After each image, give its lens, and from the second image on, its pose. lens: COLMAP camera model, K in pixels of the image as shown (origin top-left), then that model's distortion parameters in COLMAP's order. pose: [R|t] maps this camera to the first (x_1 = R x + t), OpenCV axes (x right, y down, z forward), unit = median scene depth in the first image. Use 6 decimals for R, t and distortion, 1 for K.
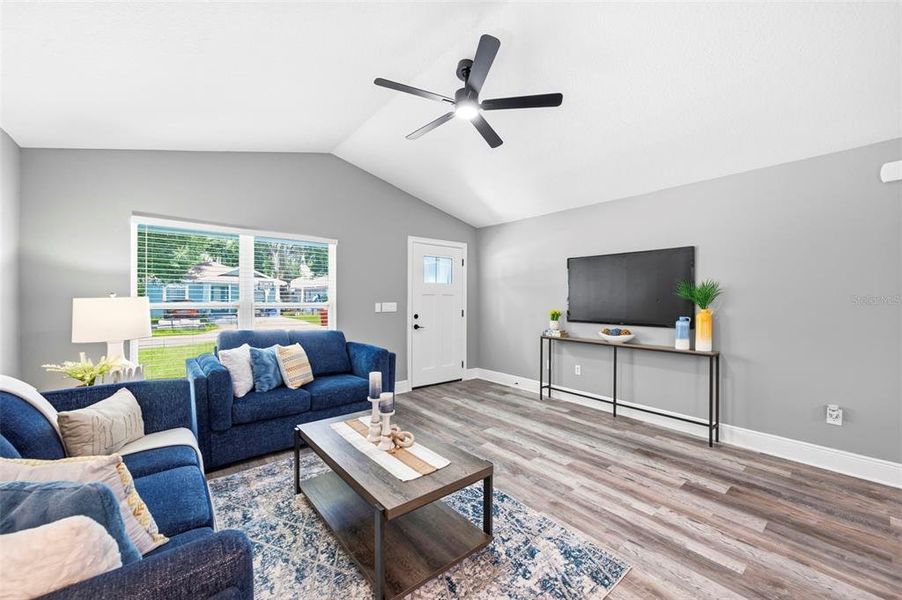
lens RADIAL K [[358.4, 0, 457.0], [0, 358.4, 299.6], [0, 0, 1]] dist [-0.002298, 0.000337]
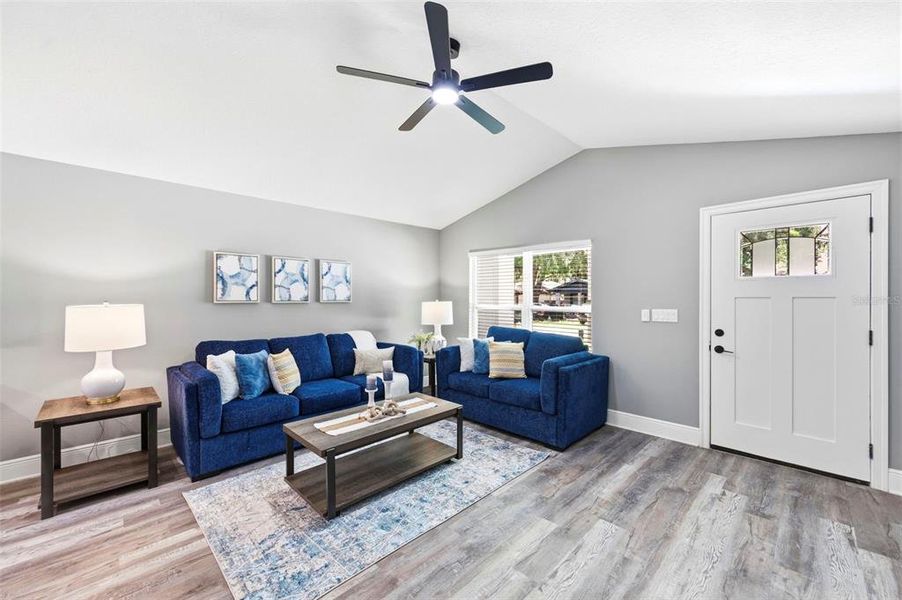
lens RADIAL K [[358.4, 0, 452.1], [0, 358.4, 298.6], [0, 0, 1]] dist [-0.002298, 0.000337]
pose [[0.083971, -0.005434, -0.996453, 0.684749], [-0.006404, 0.999962, -0.005993, -0.008385], [0.996448, 0.006885, 0.083933, 0.708668]]
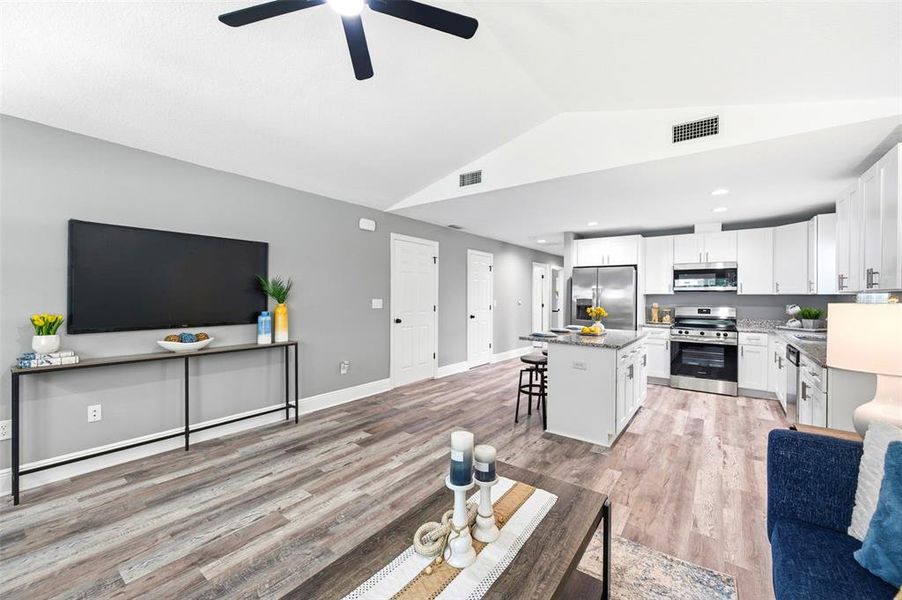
lens RADIAL K [[358.4, 0, 451.4], [0, 358.4, 296.6], [0, 0, 1]] dist [-0.002298, 0.000337]
pose [[-0.230464, -0.009504, 0.973035, -0.472332], [-0.004413, 0.999952, 0.008721, -0.005448], [-0.973071, -0.002284, -0.230495, 0.720224]]
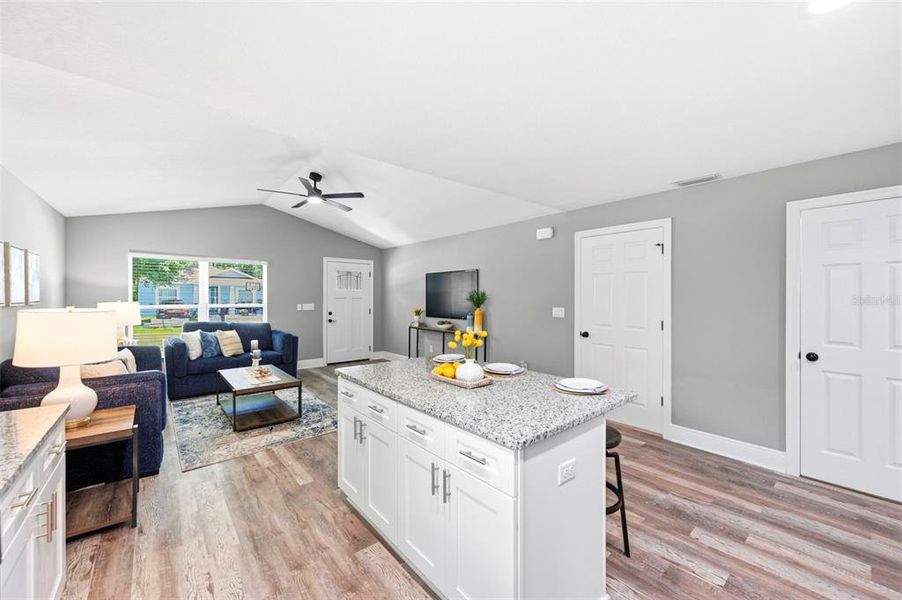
lens RADIAL K [[358.4, 0, 456.8], [0, 358.4, 298.3], [0, 0, 1]] dist [-0.002298, 0.000337]
pose [[0.999954, -0.002647, 0.009238, 0.548741], [0.002658, 0.999996, -0.001157, -0.014999], [-0.009235, 0.001182, 0.999957, -0.620439]]
